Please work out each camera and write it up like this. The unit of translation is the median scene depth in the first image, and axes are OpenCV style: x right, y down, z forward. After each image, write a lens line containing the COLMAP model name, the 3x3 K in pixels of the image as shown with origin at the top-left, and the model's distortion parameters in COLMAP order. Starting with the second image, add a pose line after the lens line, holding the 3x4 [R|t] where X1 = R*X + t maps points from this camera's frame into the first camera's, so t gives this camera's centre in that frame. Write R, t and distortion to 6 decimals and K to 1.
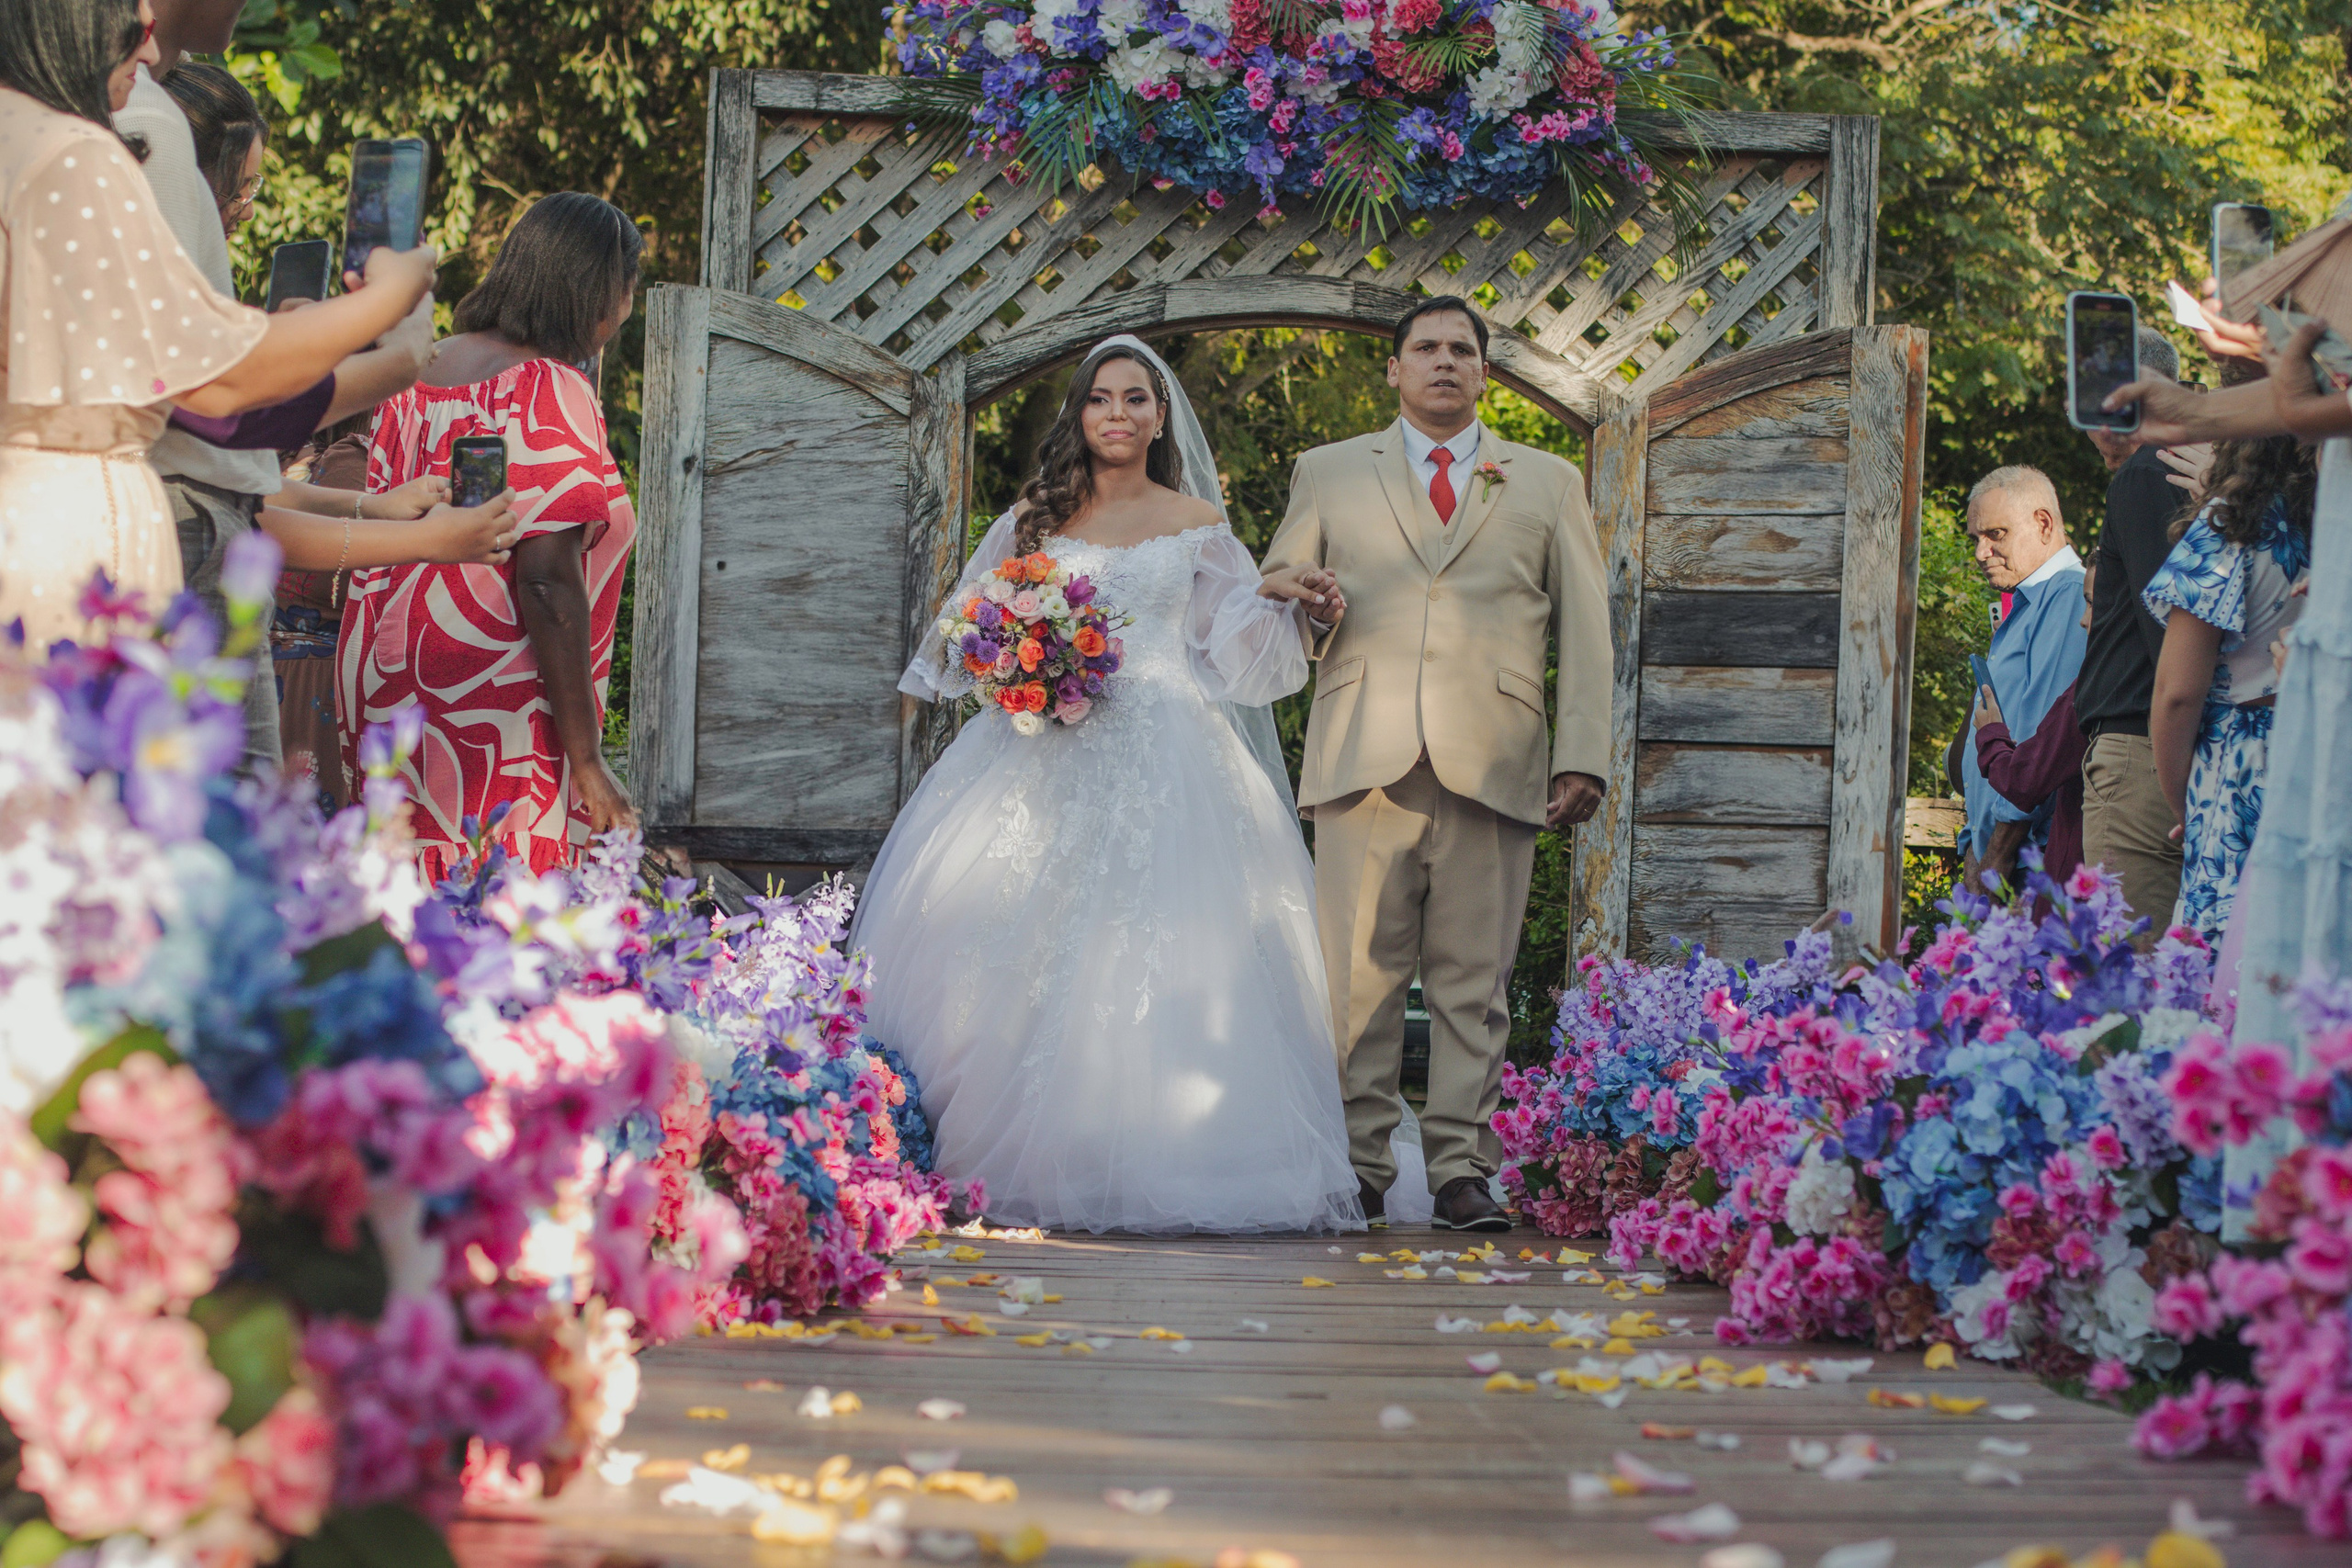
lens RADIAL K [[5599.5, 0, 1176.0], [0, 5599.5, 784.0], [0, 0, 1]] dist [-0.150890, 0.020914]
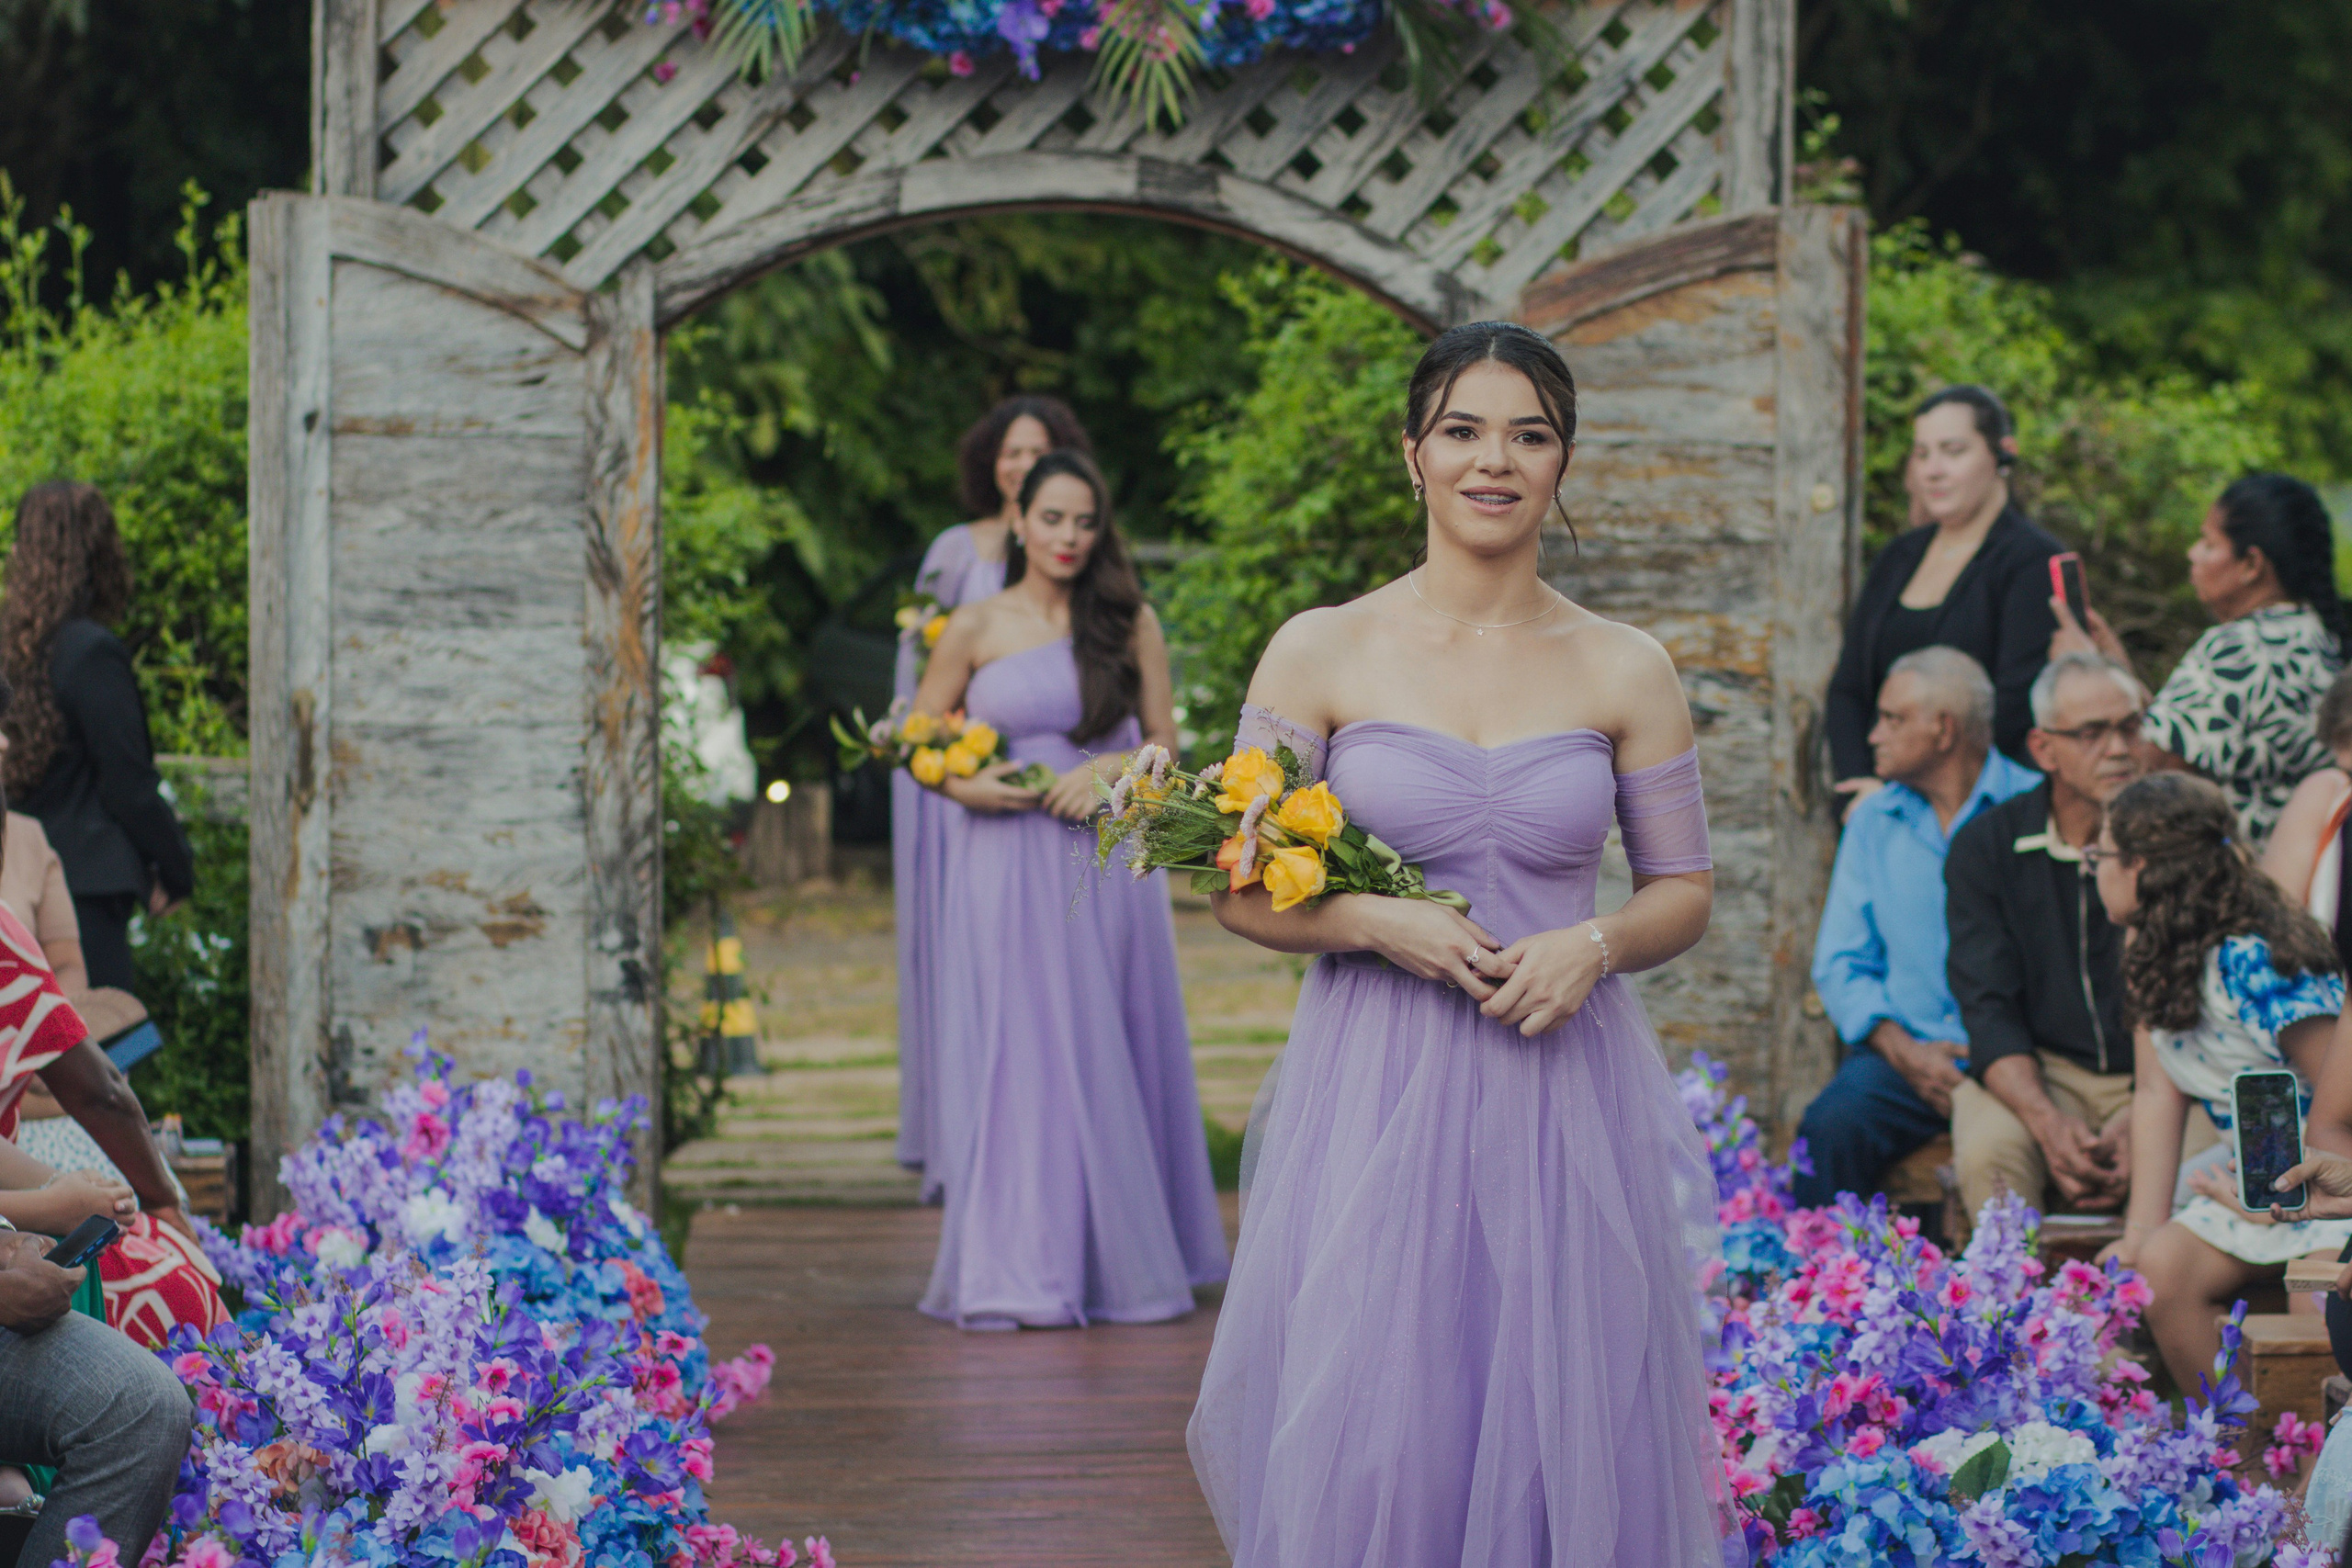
lens RADIAL K [[9384.0, 0, 1174.3], [0, 9384.0, 715.2], [0, 0, 1]] dist [-0.020653, -3.439875]
pose [[0.998499, -0.033833, 0.043080, -0.023696], [0.030628, 0.996863, 0.072983, -0.110143], [-0.045415, -0.071554, 0.996402, -0.342334]]
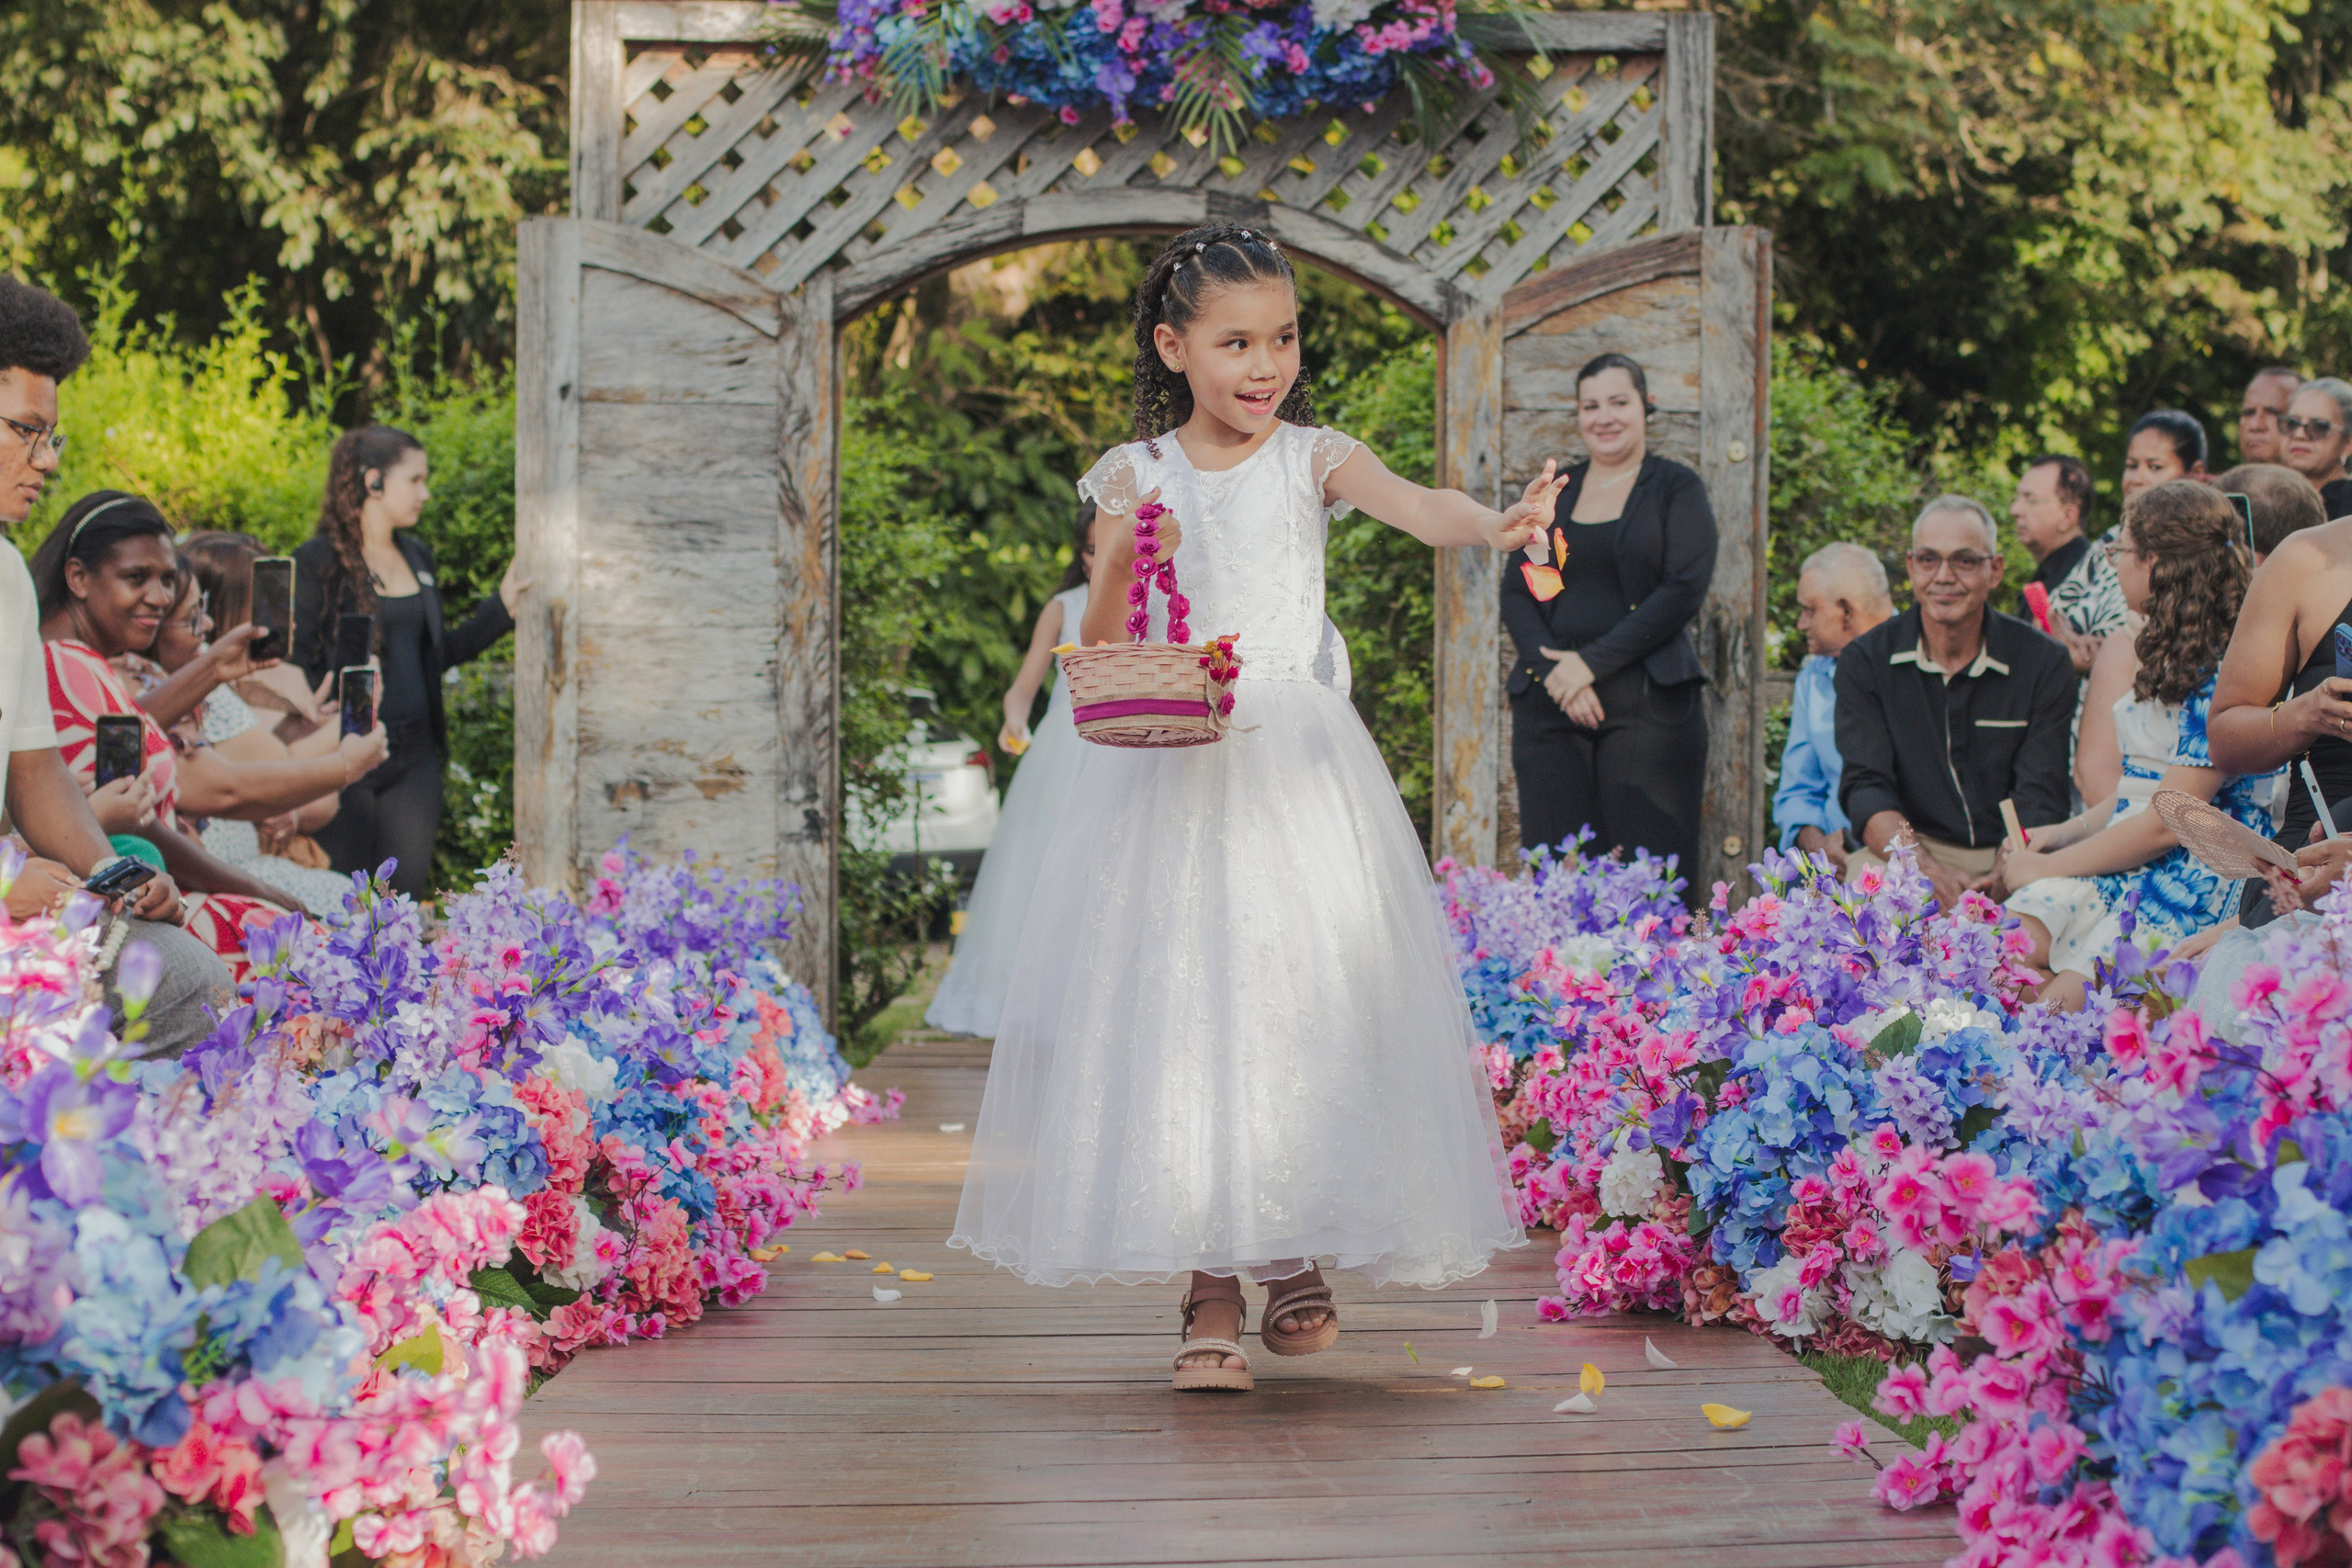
lens RADIAL K [[5629.4, 0, 1176.0], [0, 5629.4, 784.0], [0, 0, 1]] dist [-0.159284, 0.049459]
pose [[0.999364, -0.032519, 0.014620, 0.007663], [0.031839, 0.998498, 0.044598, -0.027631], [-0.016048, -0.044104, 0.998898, -0.038277]]
